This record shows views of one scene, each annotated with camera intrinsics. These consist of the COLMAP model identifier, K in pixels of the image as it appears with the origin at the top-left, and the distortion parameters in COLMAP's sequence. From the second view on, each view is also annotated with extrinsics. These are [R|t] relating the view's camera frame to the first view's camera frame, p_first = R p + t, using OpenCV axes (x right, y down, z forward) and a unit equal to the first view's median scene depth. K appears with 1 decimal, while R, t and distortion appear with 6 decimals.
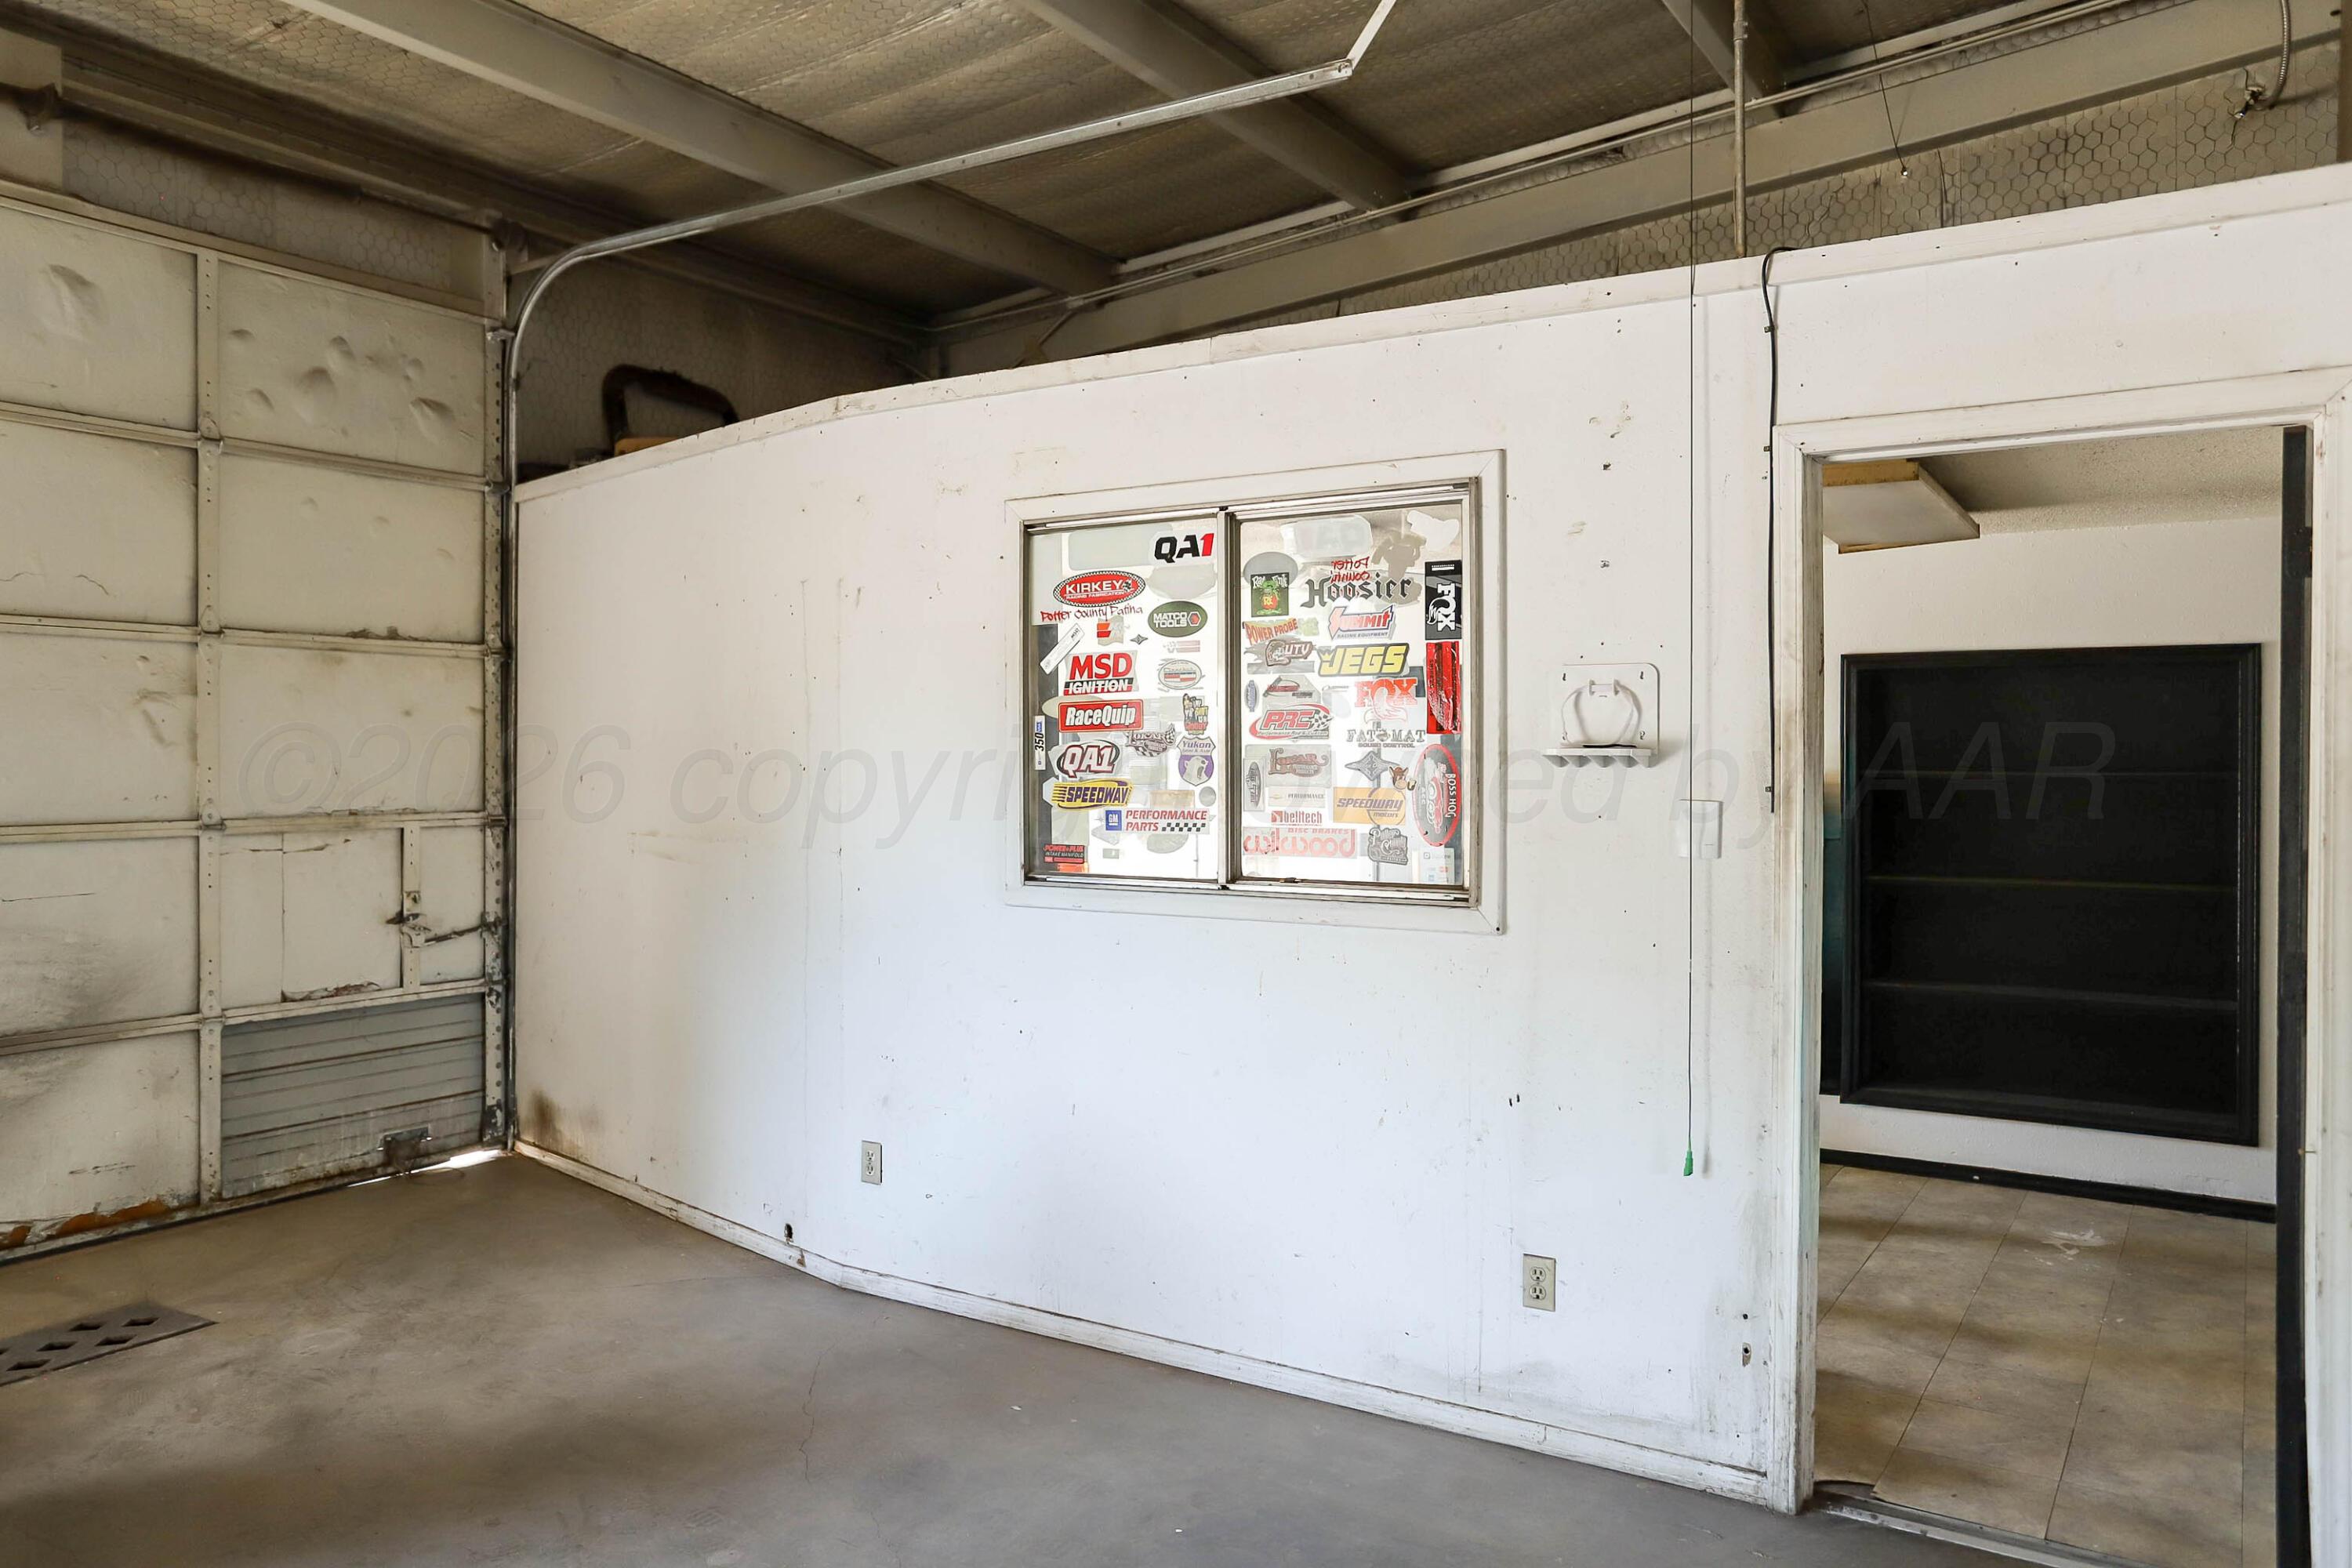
lens RADIAL K [[1672.7, 0, 1173.1], [0, 1672.7, 770.5], [0, 0, 1]] dist [-0.053082, 0.066279]
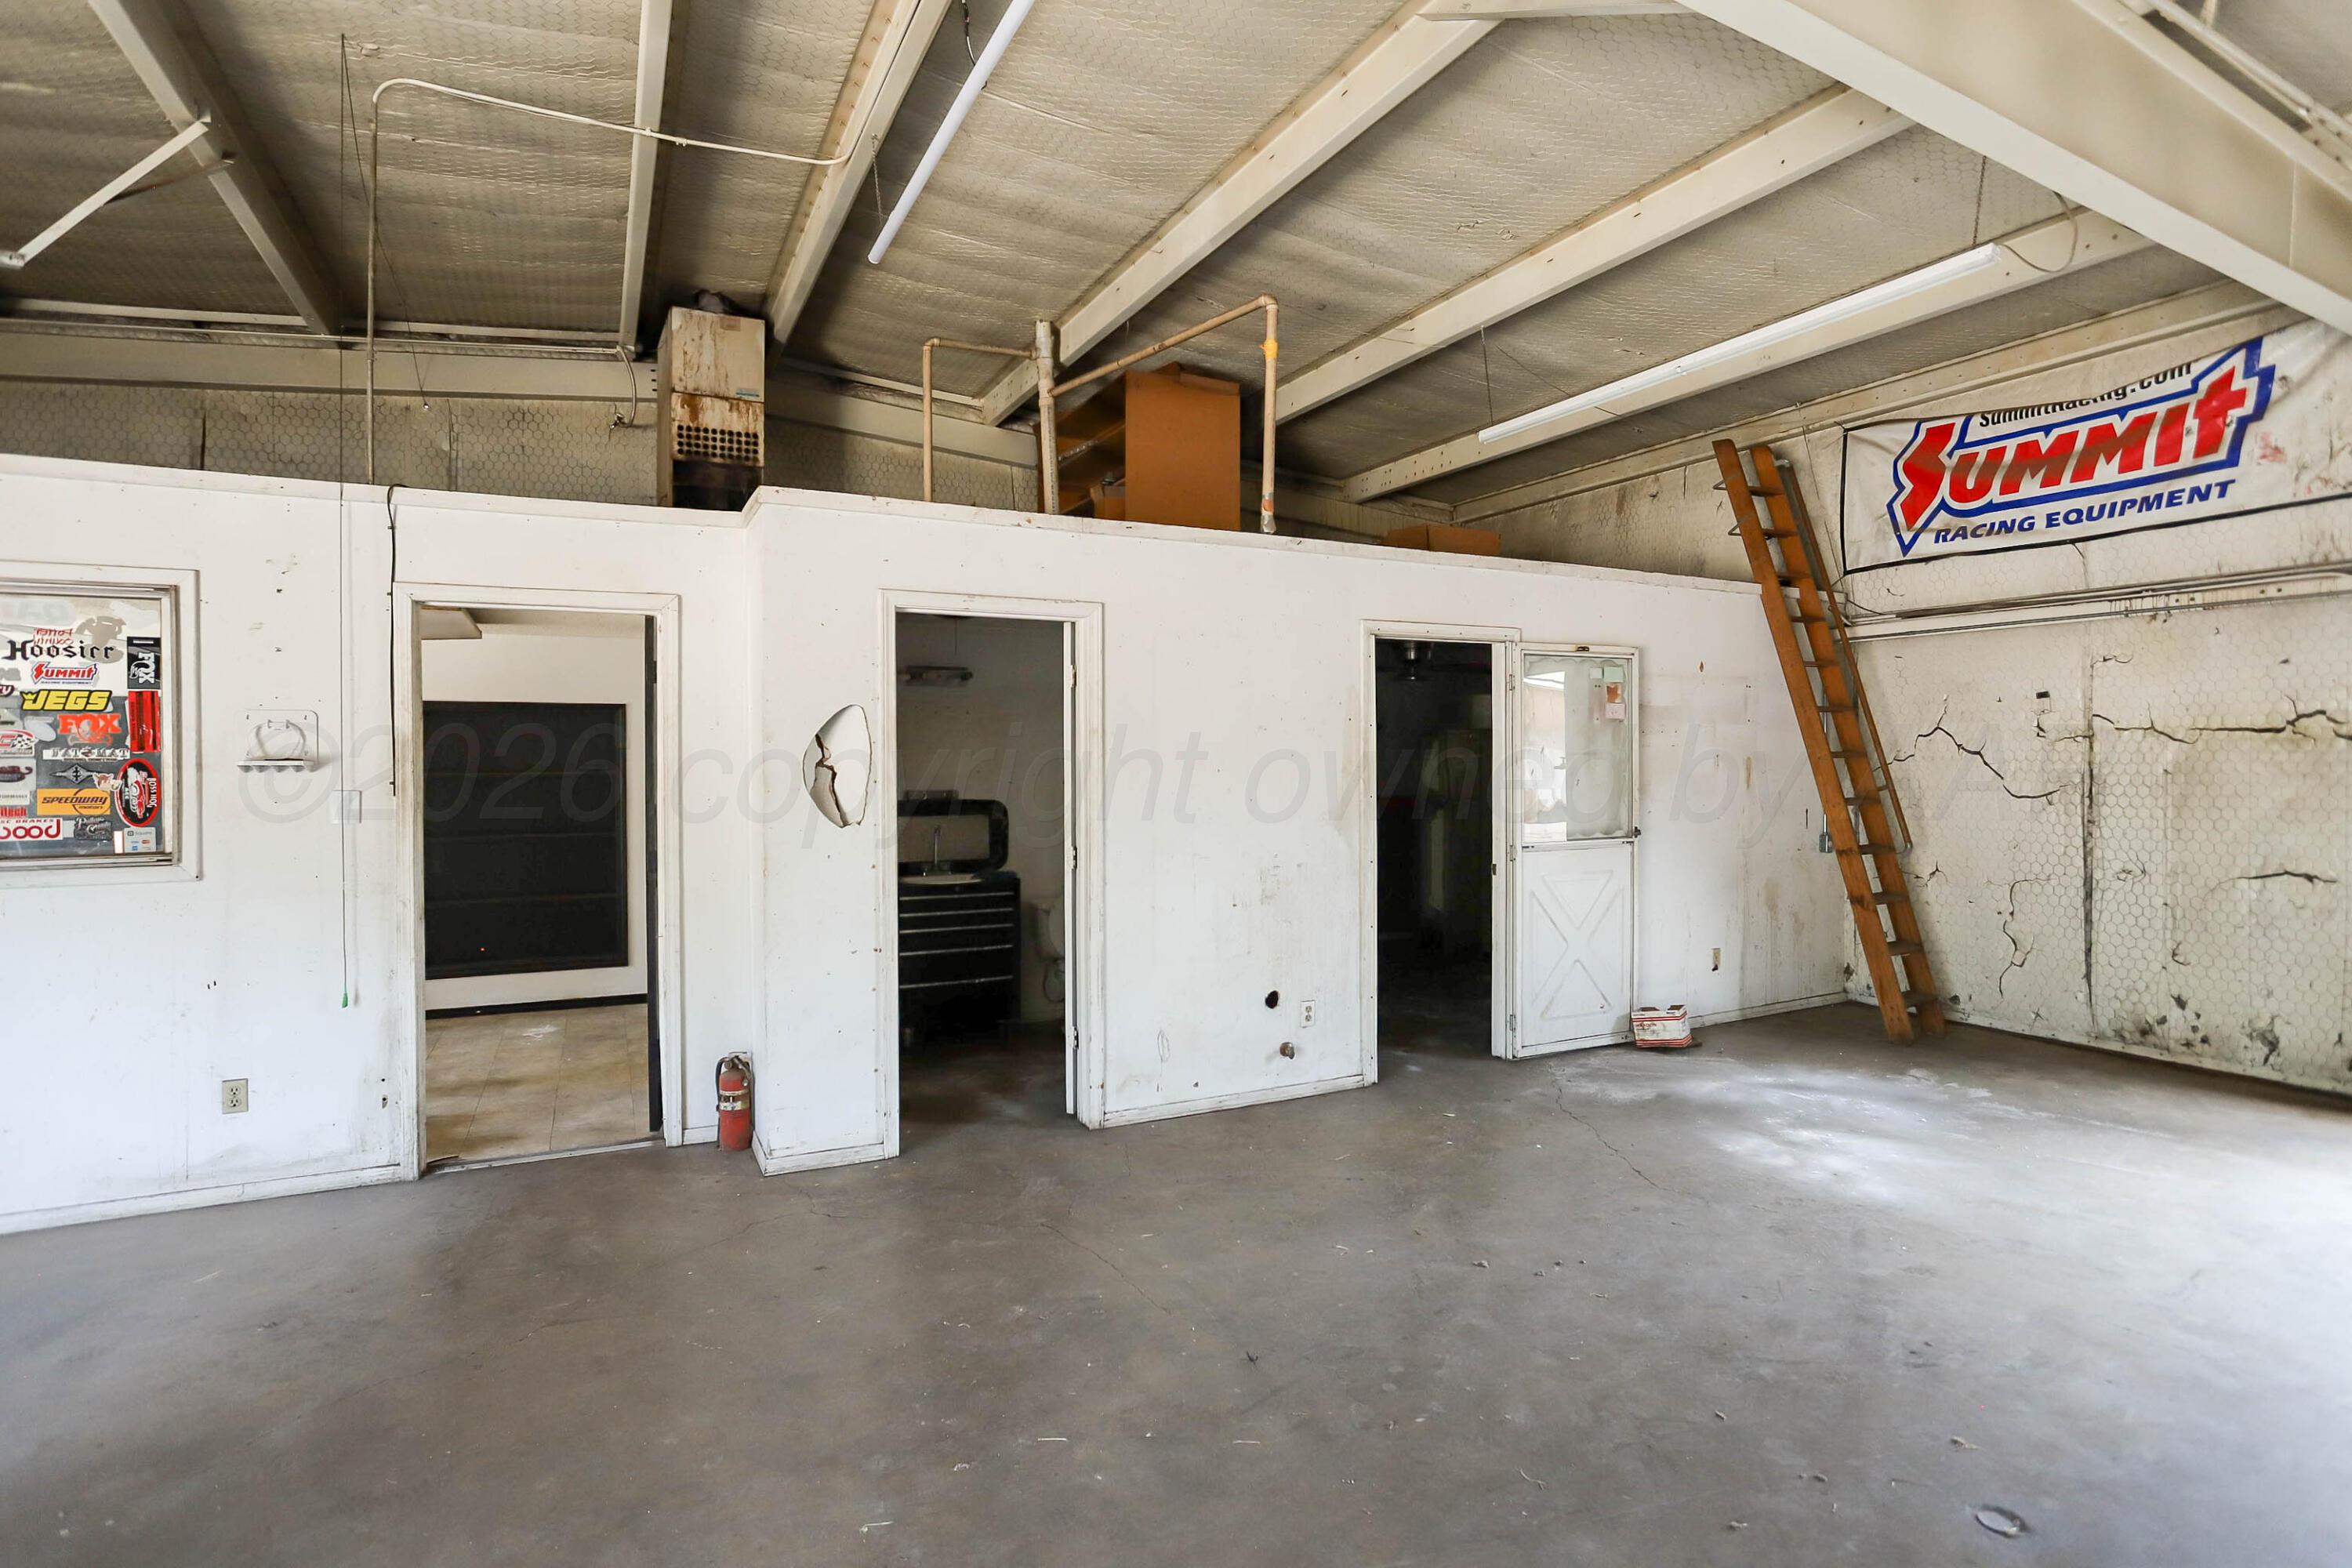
lens RADIAL K [[1189.2, 0, 1176.2], [0, 1189.2, 760.4], [0, 0, 1]] dist [-0.073031, 0.036677]
pose [[0.508395, -0.004376, 0.861113, -0.261819], [0.014497, 0.999889, -0.003478, 0.002895], [-0.861002, 0.014251, 0.508401, -0.333815]]
